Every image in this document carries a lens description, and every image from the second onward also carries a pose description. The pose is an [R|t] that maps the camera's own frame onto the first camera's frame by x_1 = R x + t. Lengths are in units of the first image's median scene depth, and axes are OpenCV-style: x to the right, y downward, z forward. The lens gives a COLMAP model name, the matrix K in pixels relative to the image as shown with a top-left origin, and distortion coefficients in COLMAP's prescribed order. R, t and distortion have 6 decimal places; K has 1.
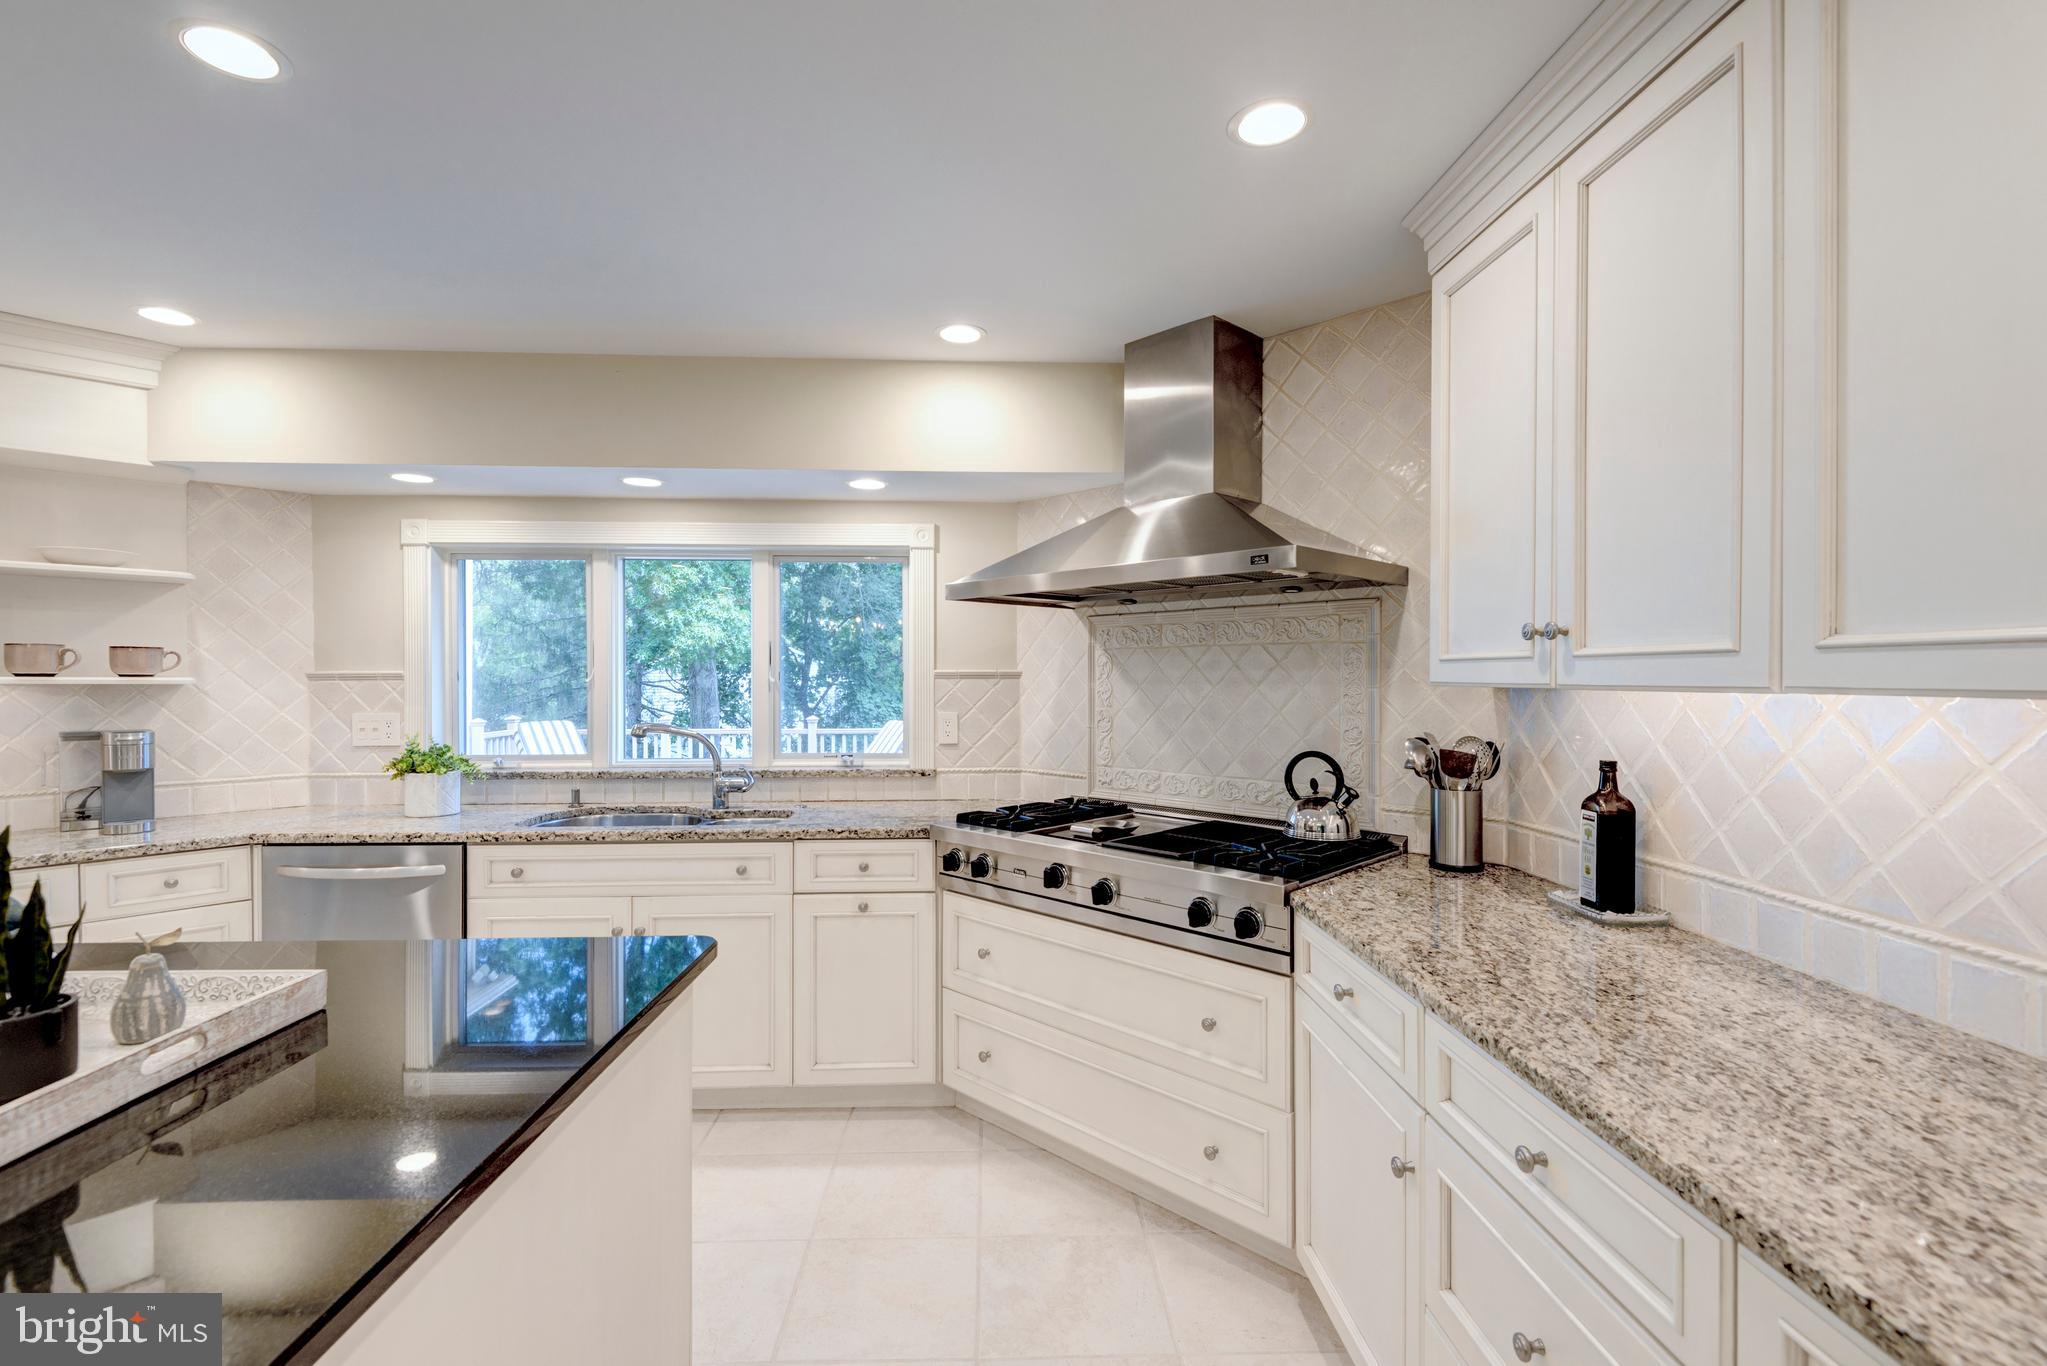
lens RADIAL K [[963.0, 0, 1037.3], [0, 963.0, 661.7], [0, 0, 1]] dist [0.005613, -0.003756]
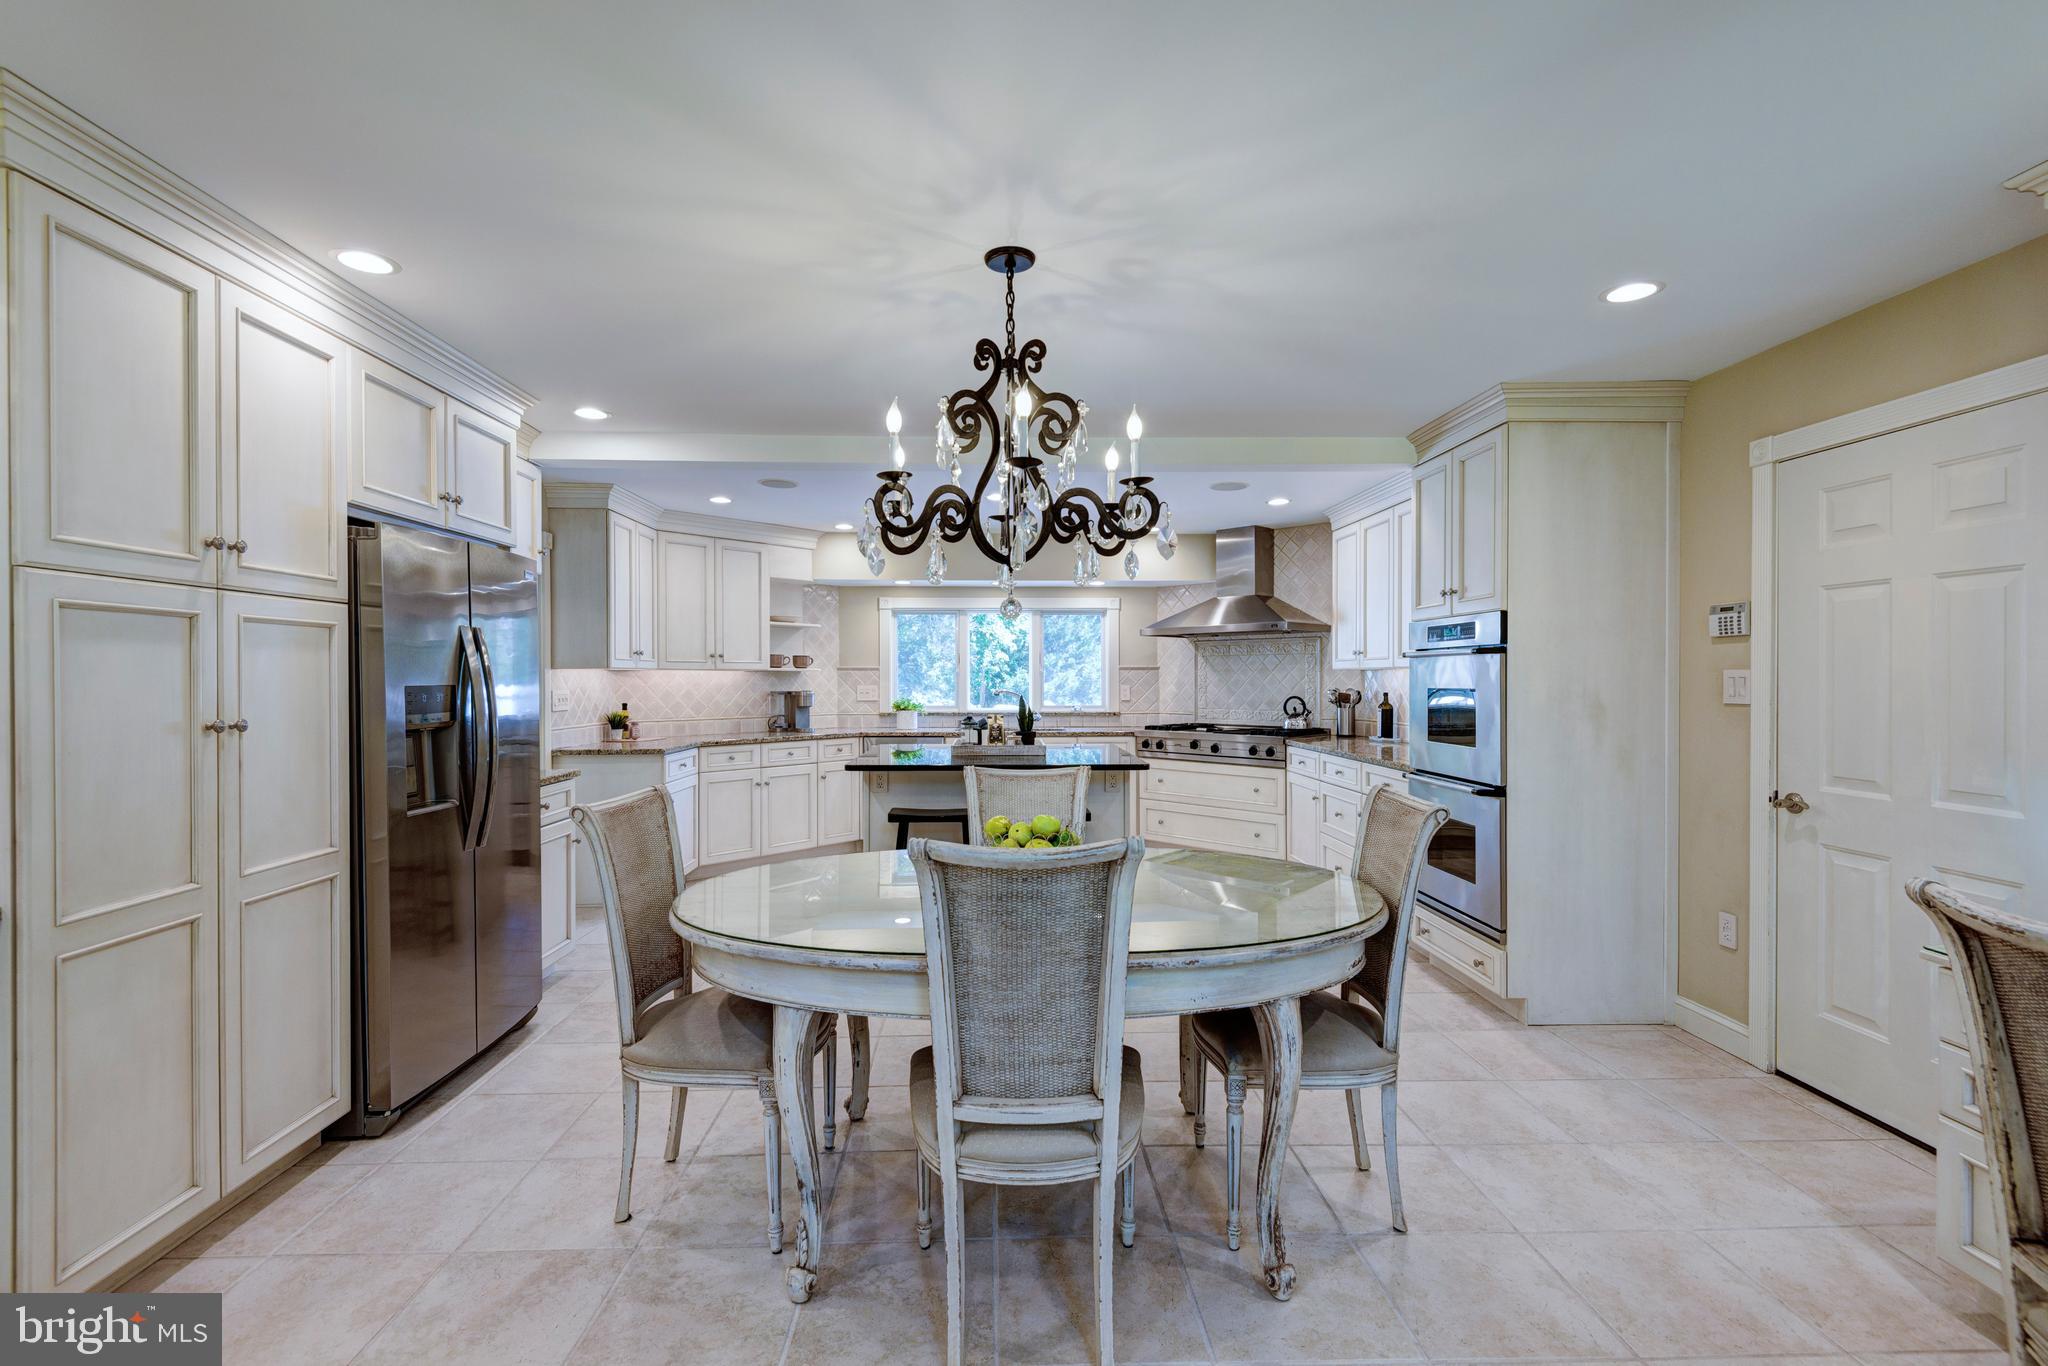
lens RADIAL K [[963.4, 0, 1018.7], [0, 963.4, 674.5], [0, 0, 1]] dist [0.005613, -0.003756]
pose [[0.999954, 0.000752, -0.009575, -0.344561], [-0.000668, 0.999961, 0.008785, 0.009126], [0.009581, -0.008778, 0.999916, -1.281127]]
